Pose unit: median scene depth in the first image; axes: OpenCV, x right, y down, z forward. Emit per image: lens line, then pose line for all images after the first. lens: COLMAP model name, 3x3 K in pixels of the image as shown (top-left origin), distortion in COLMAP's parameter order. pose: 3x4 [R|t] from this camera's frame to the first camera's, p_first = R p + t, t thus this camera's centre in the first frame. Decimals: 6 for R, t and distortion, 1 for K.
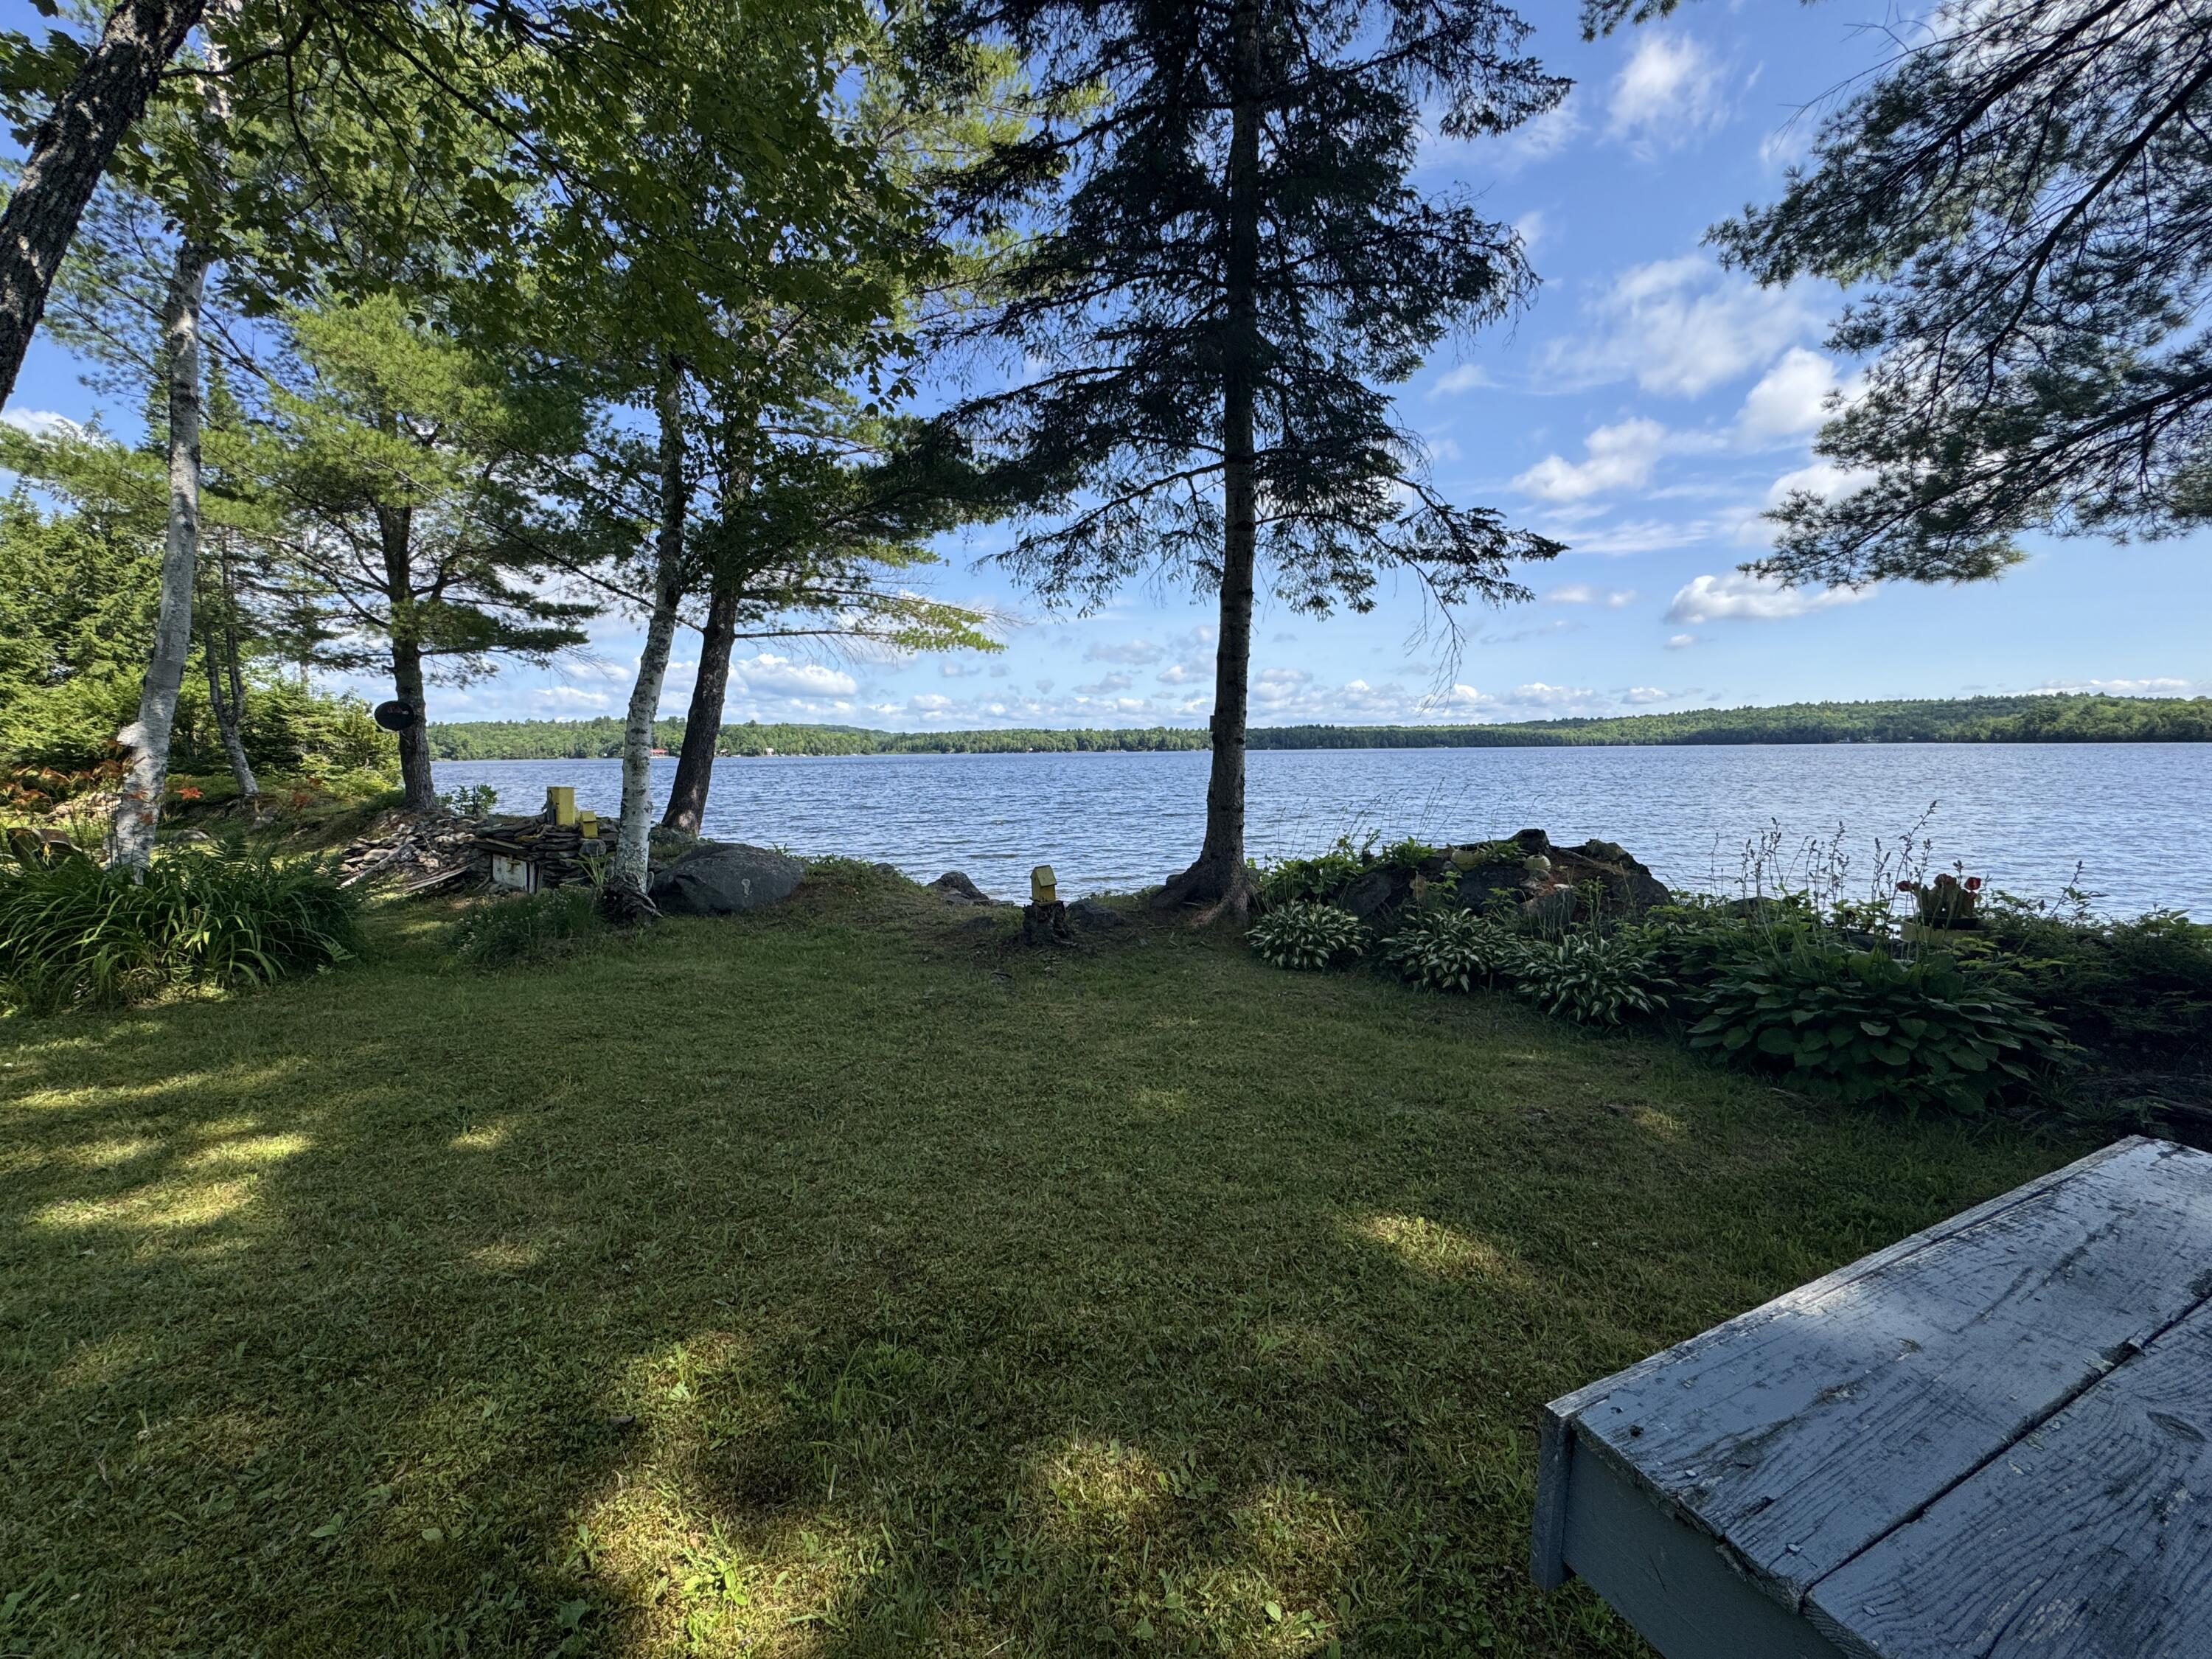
lens RADIAL K [[882.6, 0, 1097.9], [0, 882.6, 825.8], [0, 0, 1]] dist [-0.004305, -0.000420]
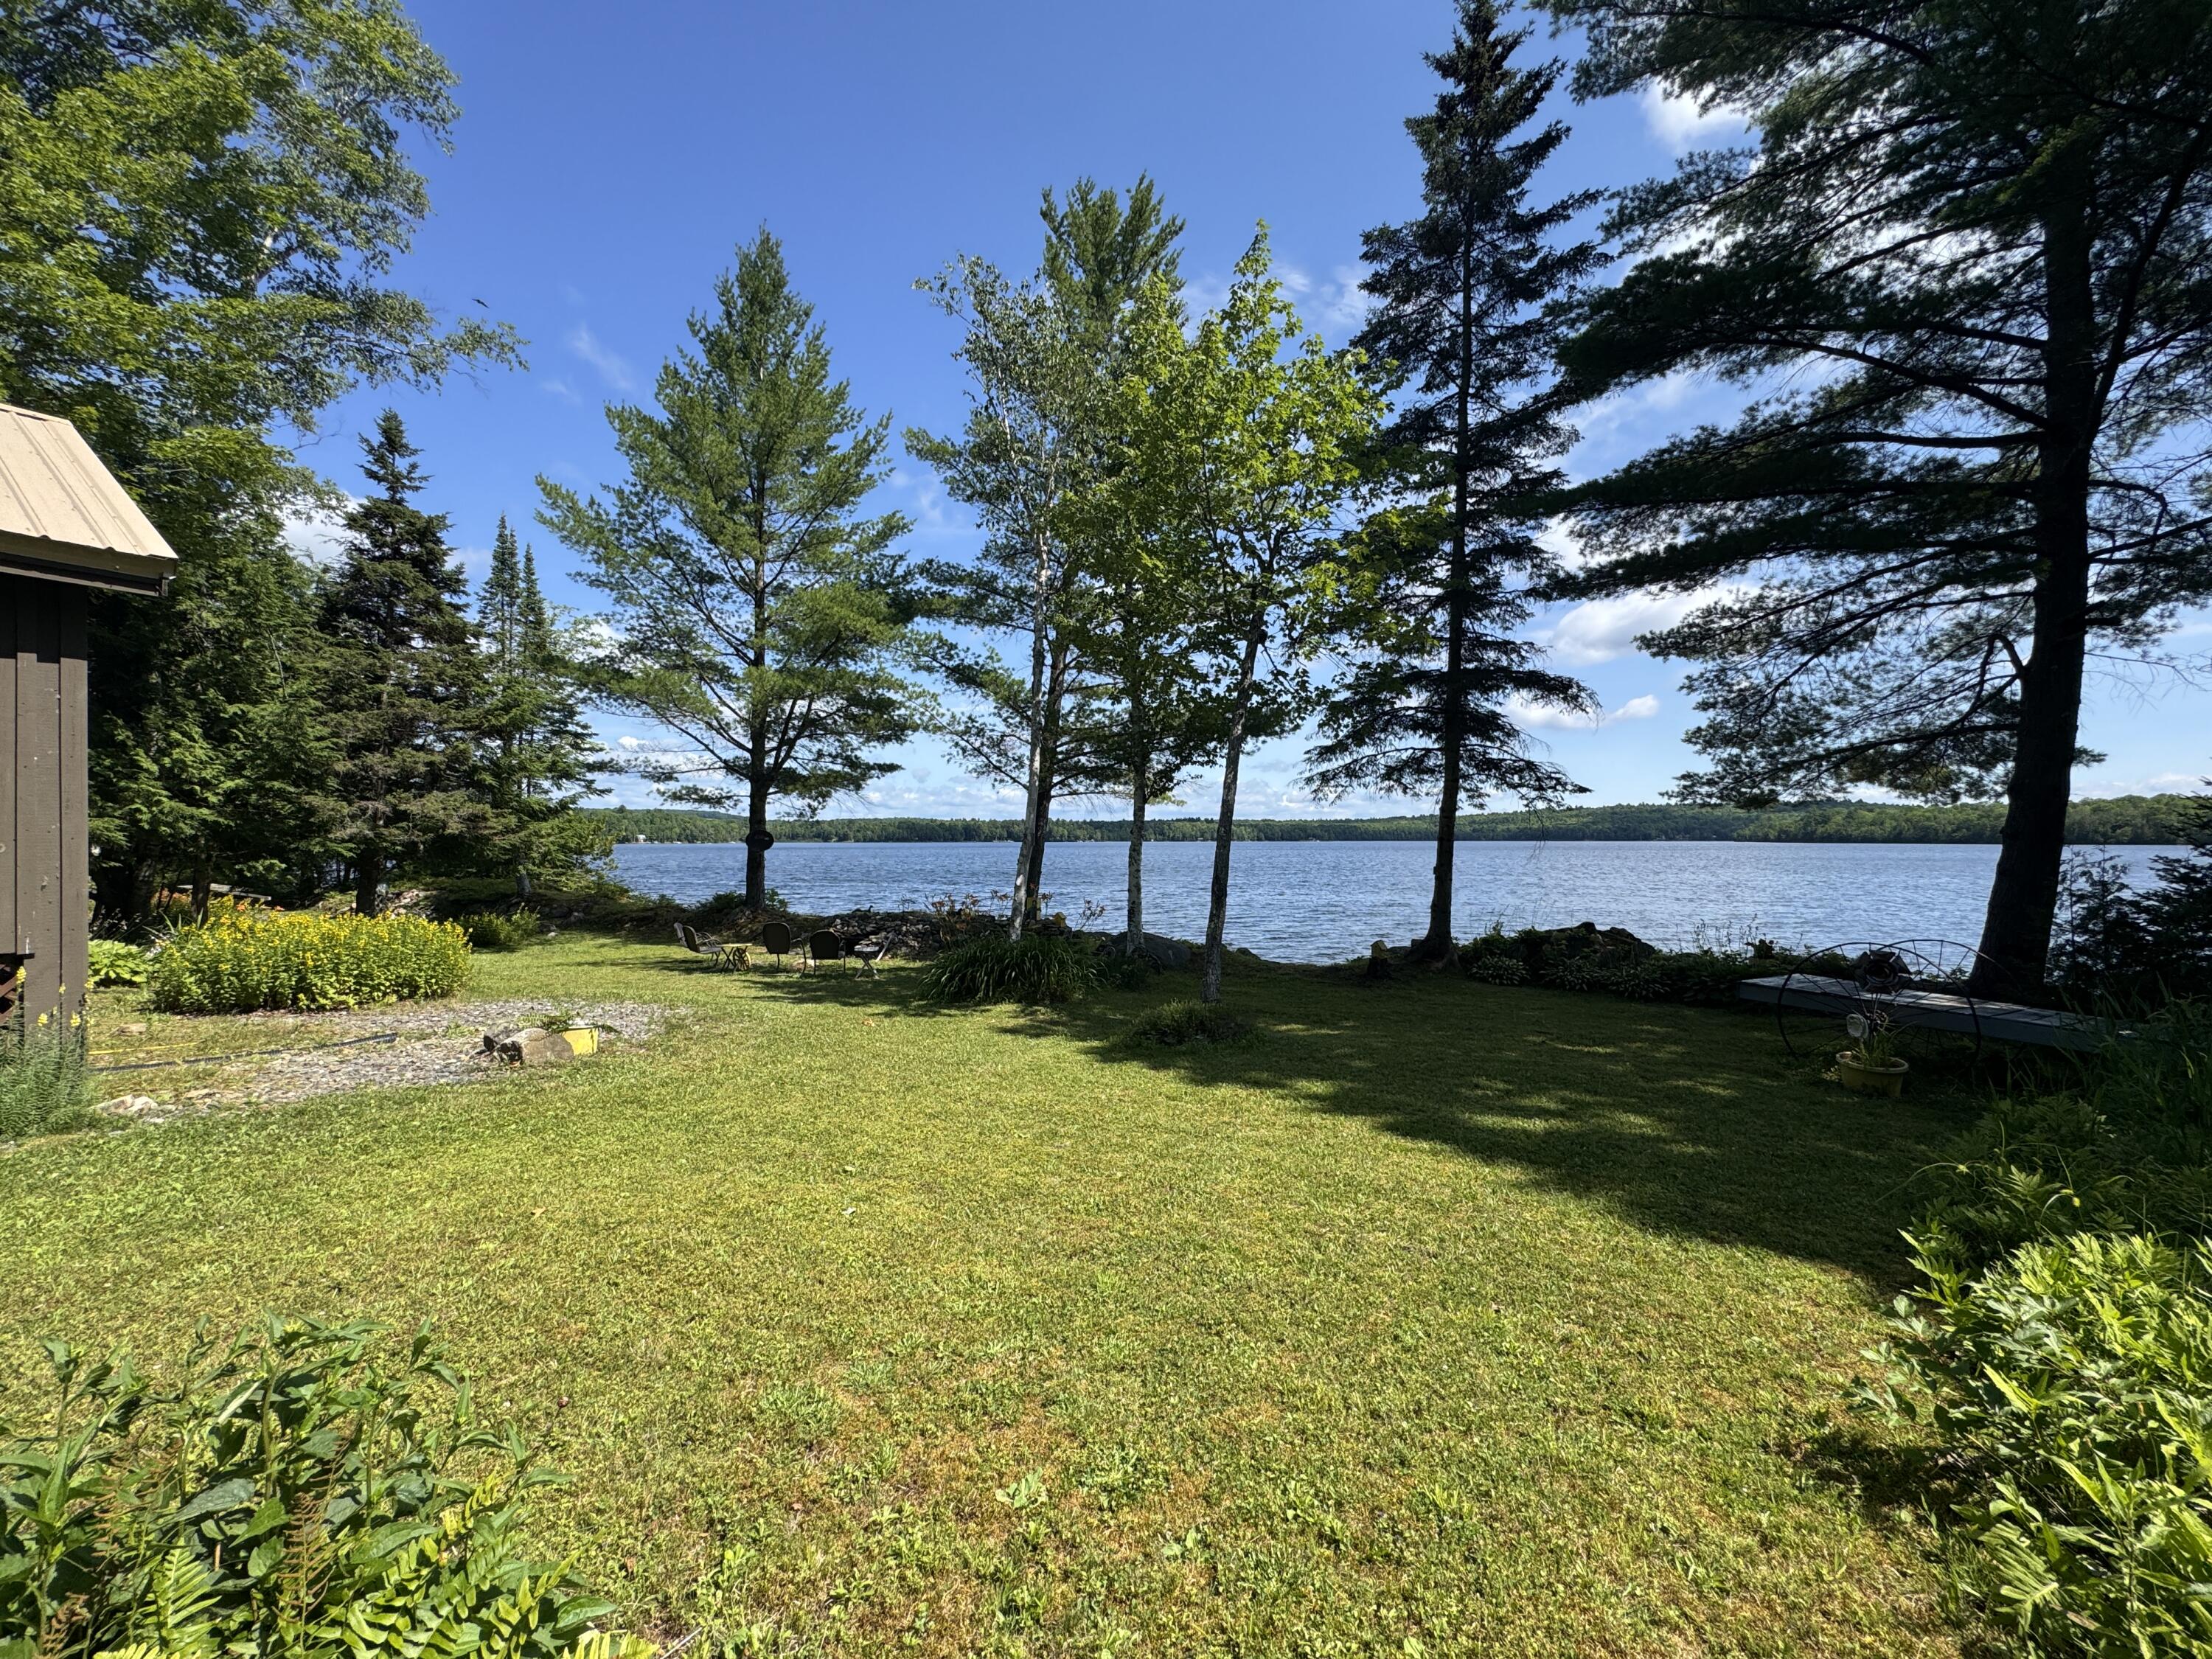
lens RADIAL K [[882.6, 0, 1116.1], [0, 882.6, 832.3], [0, 0, 1]] dist [-0.004305, -0.000420]
pose [[0.982840, 0.010891, 0.184141, -0.874981], [0.005897, 0.995891, -0.090373, -0.021967], [-0.184368, 0.089908, 0.978736, -0.770427]]
